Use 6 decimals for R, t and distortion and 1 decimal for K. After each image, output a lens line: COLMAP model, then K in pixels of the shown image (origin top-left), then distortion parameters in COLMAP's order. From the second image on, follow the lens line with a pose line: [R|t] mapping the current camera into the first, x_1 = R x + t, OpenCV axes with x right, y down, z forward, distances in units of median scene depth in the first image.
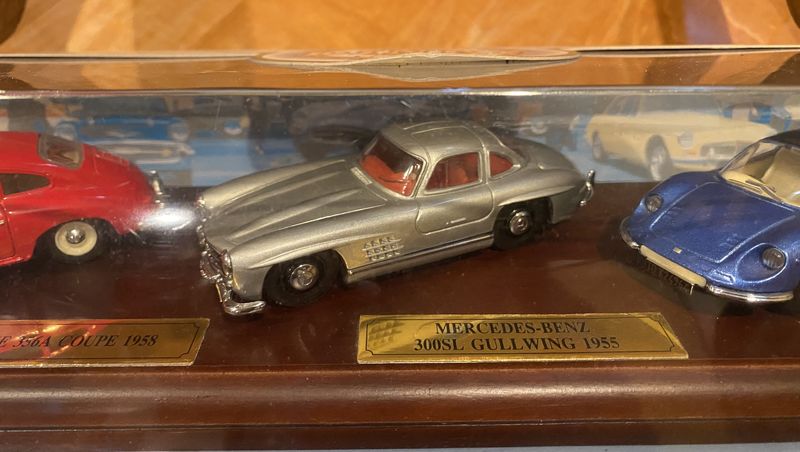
lens RADIAL K [[581.3, 0, 399.0], [0, 581.3, 244.5], [0, 0, 1]] dist [-0.009411, -0.001160]
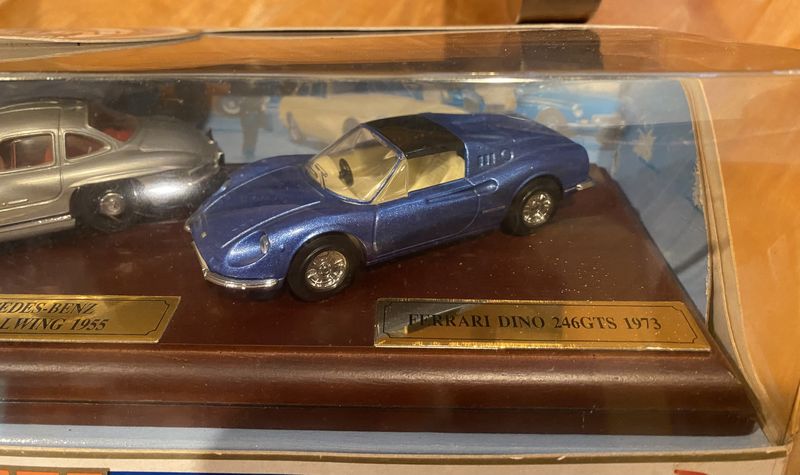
lens RADIAL K [[592.2, 0, 395.3], [0, 592.2, 233.4], [0, 0, 1]] dist [-0.013969, -0.006989]
pose [[0.999259, 0.017664, -0.034187, 0.639036], [-0.017197, 0.999755, 0.013908, -0.008430], [0.034424, -0.013310, 0.999319, 0.000612]]
